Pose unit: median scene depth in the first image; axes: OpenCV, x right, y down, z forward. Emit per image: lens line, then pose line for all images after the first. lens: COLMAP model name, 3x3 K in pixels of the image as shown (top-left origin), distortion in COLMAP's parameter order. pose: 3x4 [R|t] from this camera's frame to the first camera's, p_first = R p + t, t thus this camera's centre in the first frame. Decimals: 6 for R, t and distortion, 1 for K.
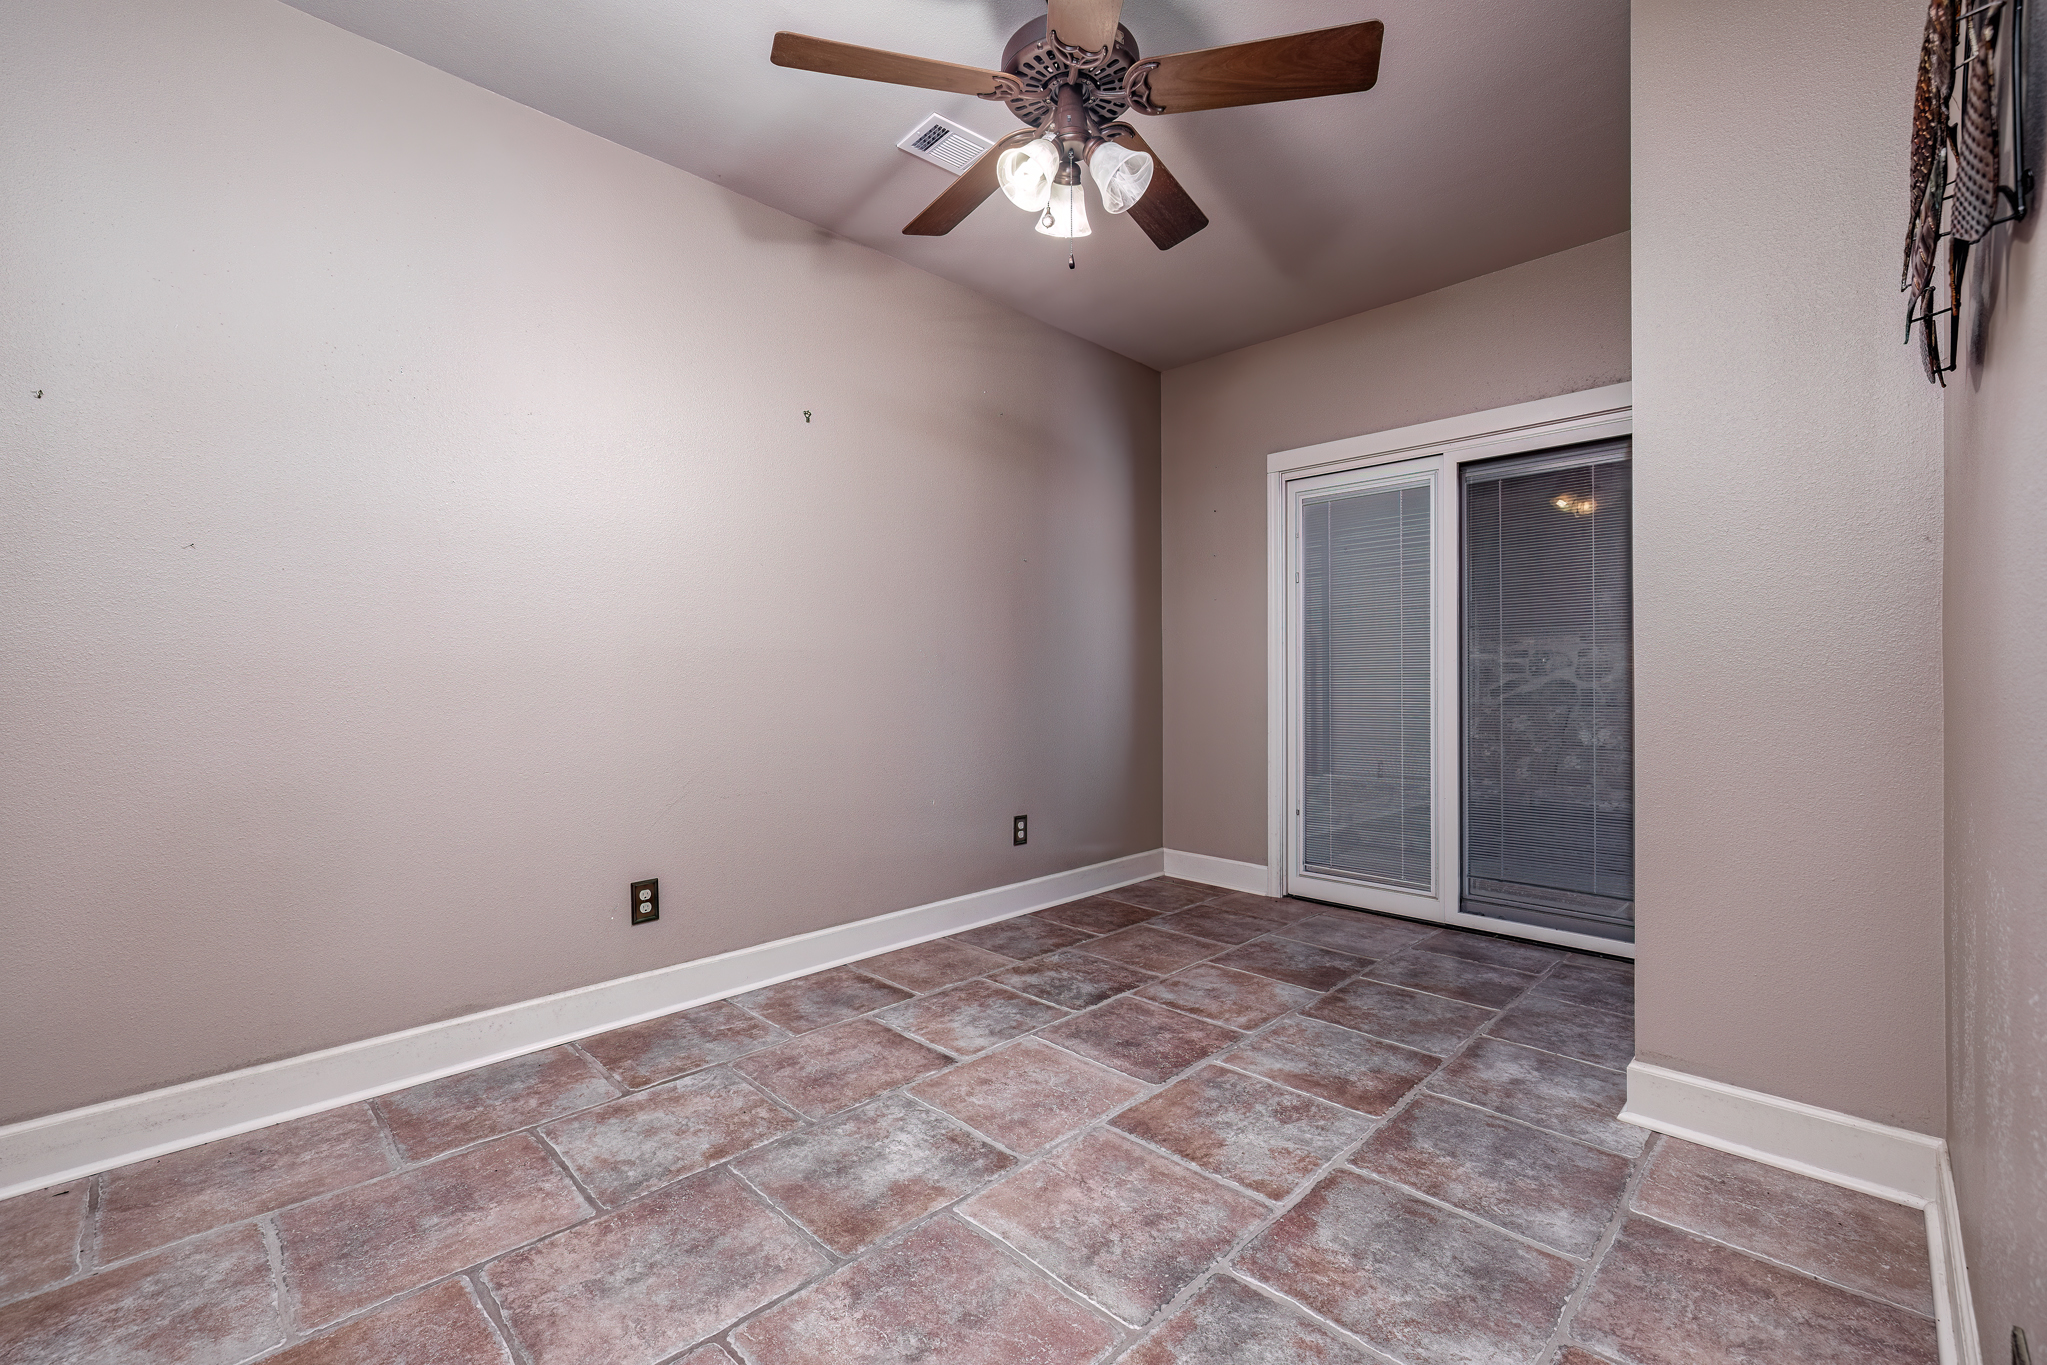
lens RADIAL K [[866.9, 0, 1019.6], [0, 866.9, 679.9], [0, 0, 1]] dist [-0.002425, 0.000252]
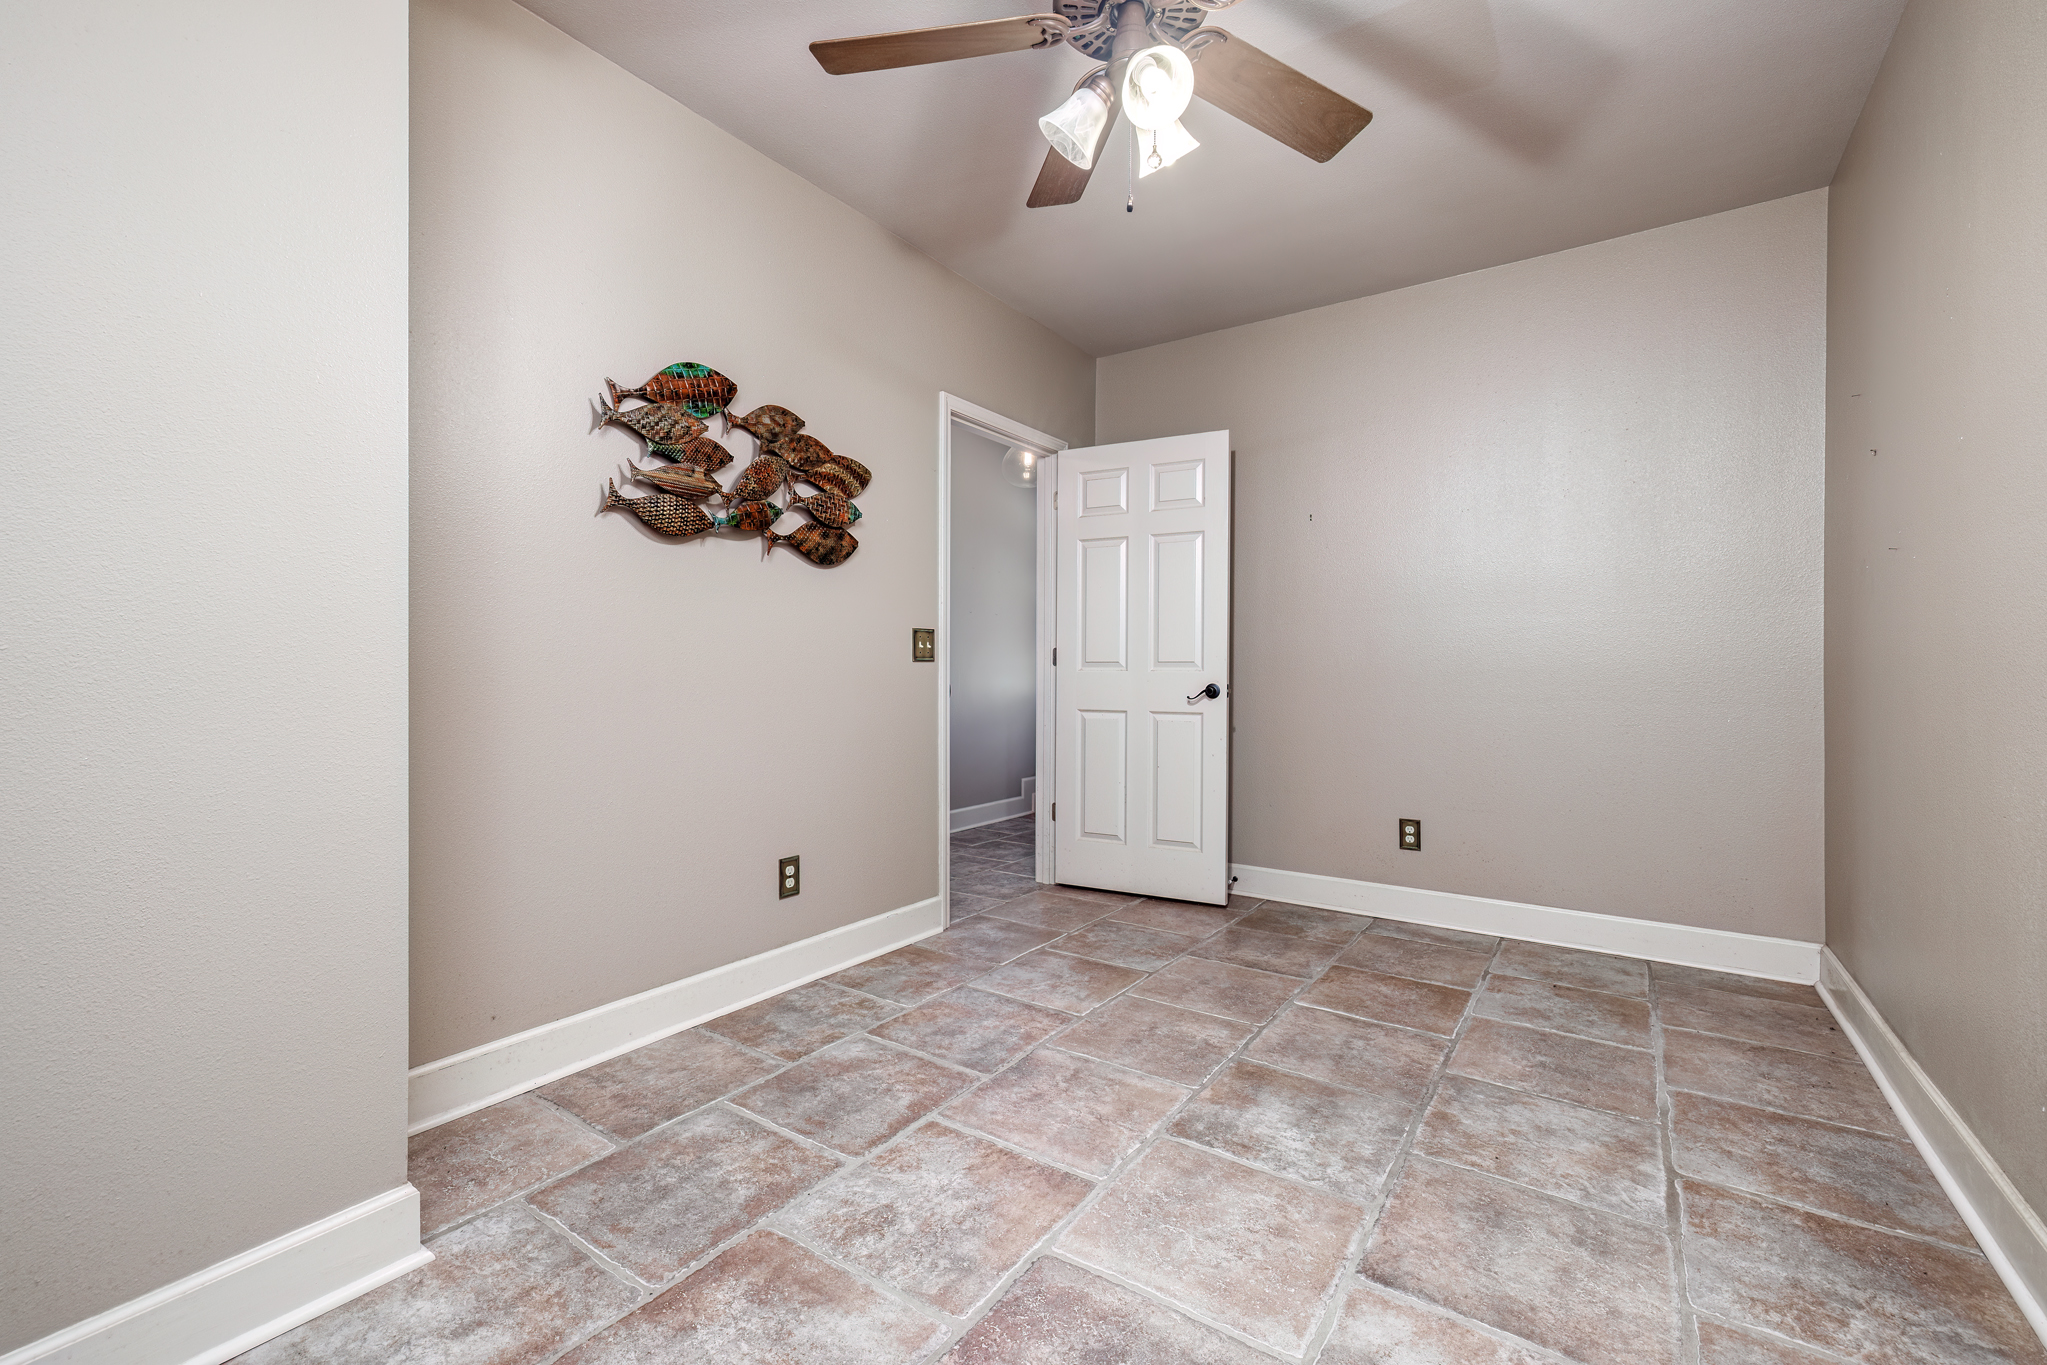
lens RADIAL K [[866.9, 0, 1026.4], [0, 866.9, 679.2], [0, 0, 1]] dist [-0.002425, 0.000252]
pose [[-0.982807, 0.002039, -0.184623, 0.355490], [0.001548, 0.999995, 0.002801, 0.006926], [0.184628, 0.002467, -0.982805, 1.991087]]
